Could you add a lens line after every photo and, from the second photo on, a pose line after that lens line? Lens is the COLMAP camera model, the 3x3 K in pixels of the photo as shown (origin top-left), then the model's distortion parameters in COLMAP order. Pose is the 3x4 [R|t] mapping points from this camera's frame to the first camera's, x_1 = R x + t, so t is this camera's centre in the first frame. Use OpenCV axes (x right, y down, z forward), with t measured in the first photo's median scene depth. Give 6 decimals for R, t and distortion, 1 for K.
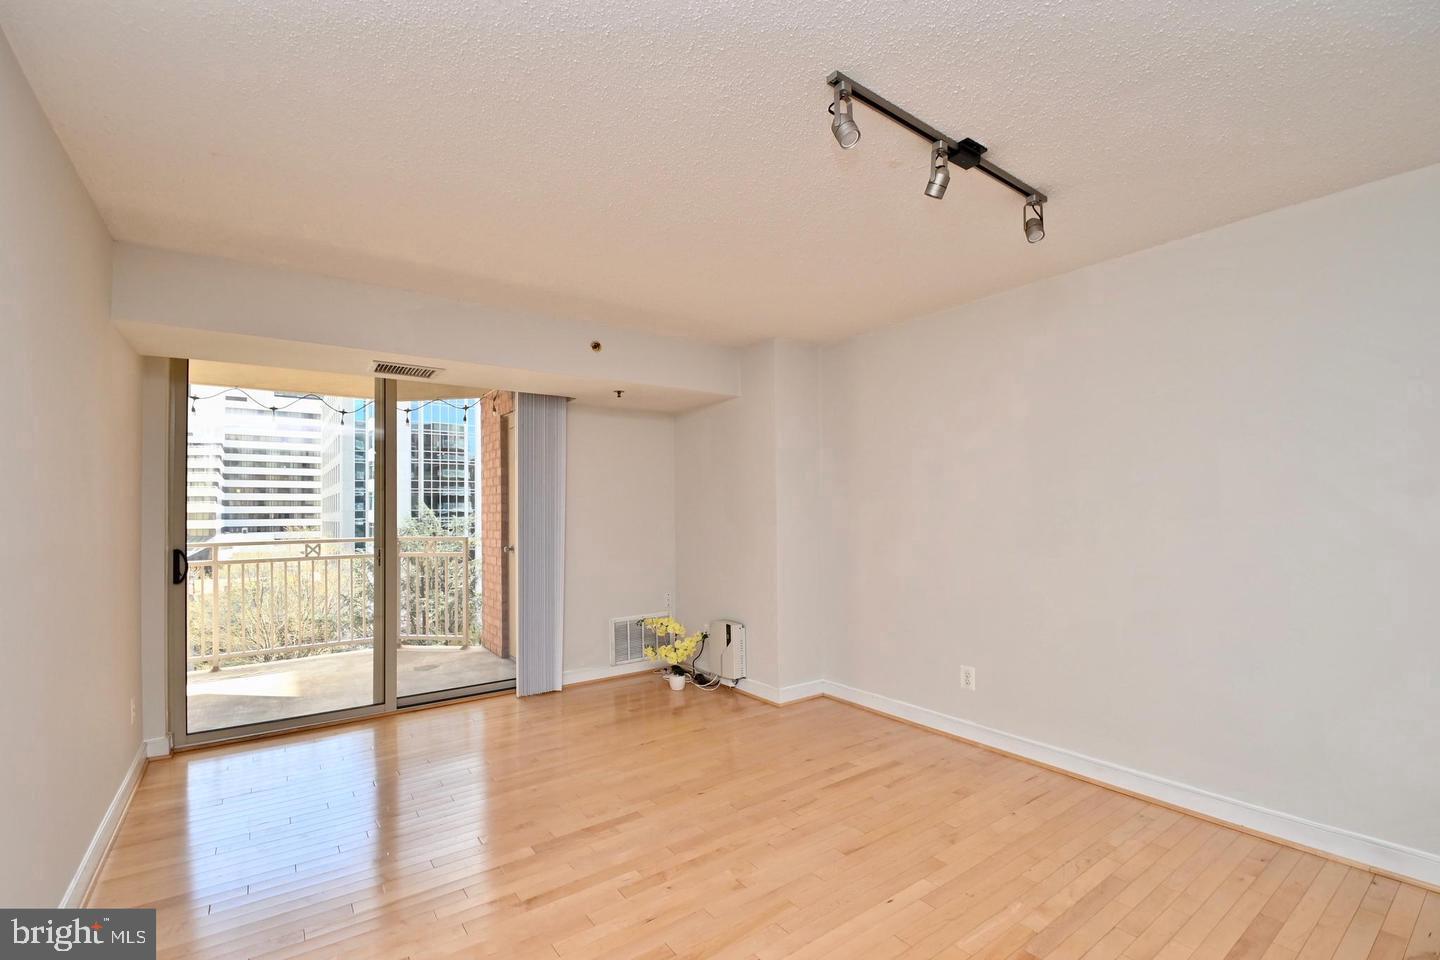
lens RADIAL K [[630.1, 0, 729.7], [0, 630.1, 502.6], [0, 0, 1]] dist [0.017992, -0.024428]
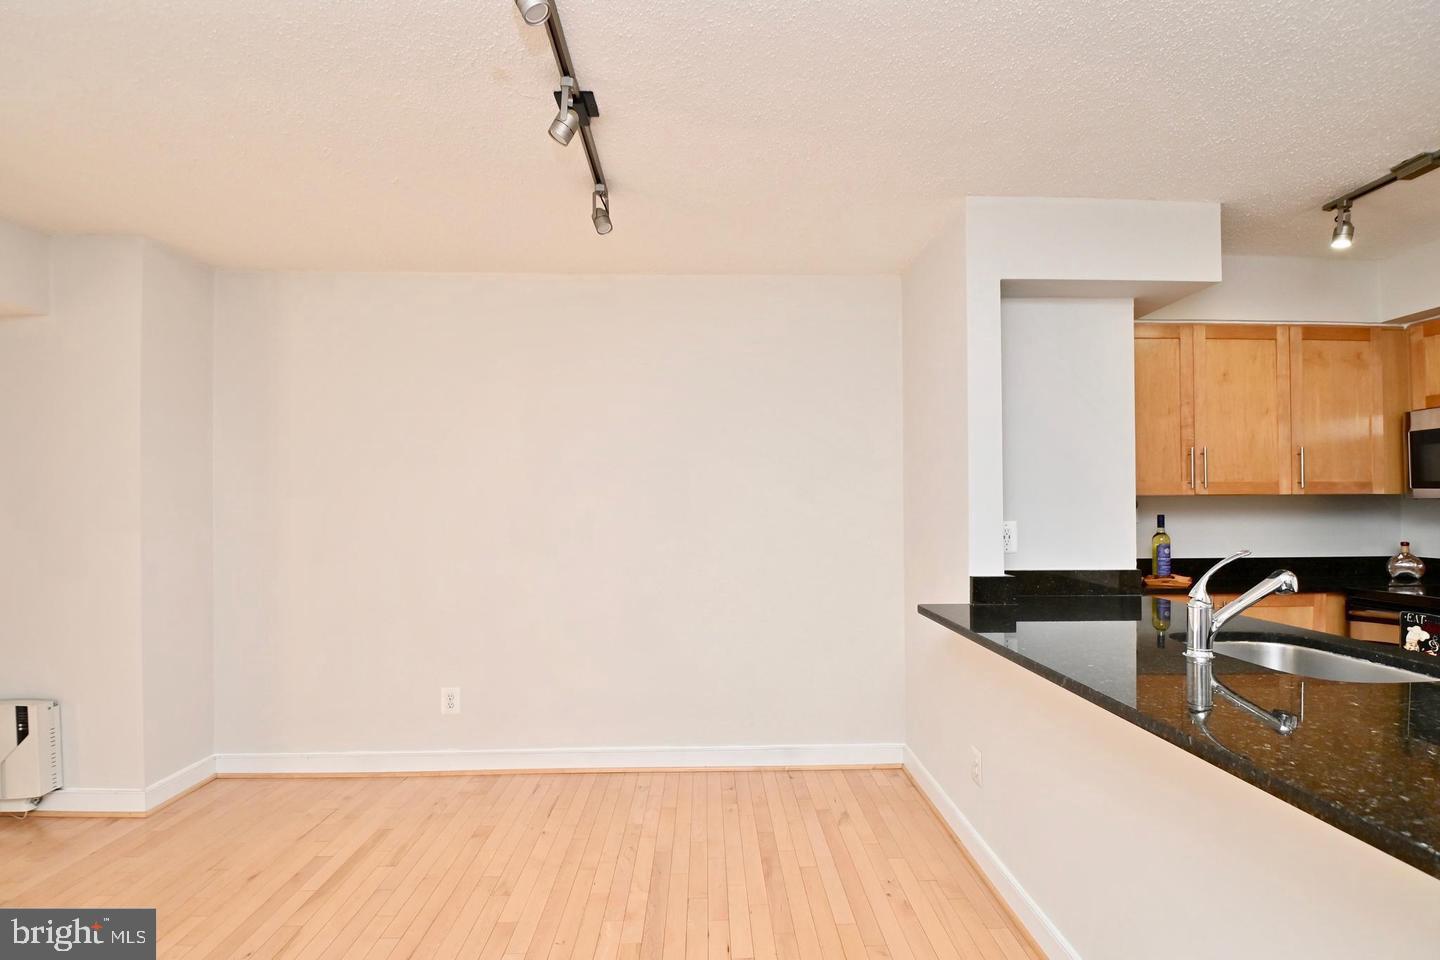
lens RADIAL K [[641.9, 0, 728.8], [0, 641.9, 501.9], [0, 0, 1]] dist [0.012844, -0.020398]
pose [[0.564250, 0.011404, 0.825525, -0.109145], [-0.013110, 0.999902, -0.004853, 0.001210], [-0.825500, -0.008084, 0.564345, 0.137504]]
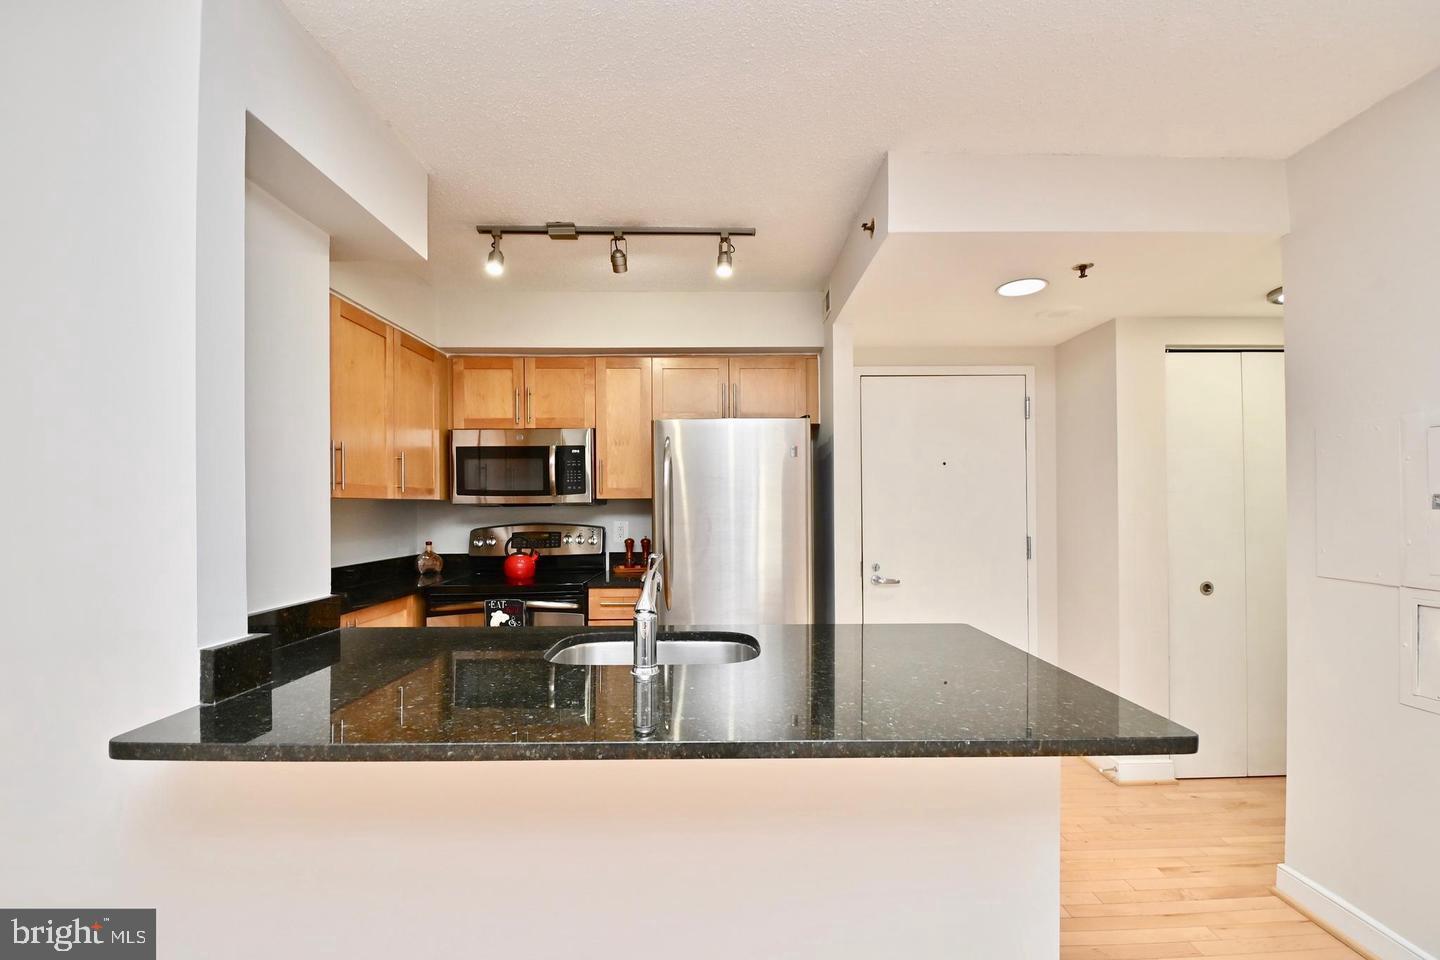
lens RADIAL K [[641.9, 0, 728.8], [0, 641.9, 501.9], [0, 0, 1]] dist [0.012844, -0.020398]
pose [[-0.812644, 0.017159, 0.582507, 0.096769], [0.004754, 0.999728, -0.022816, 0.002144], [-0.582741, -0.015772, -0.812505, 0.354393]]
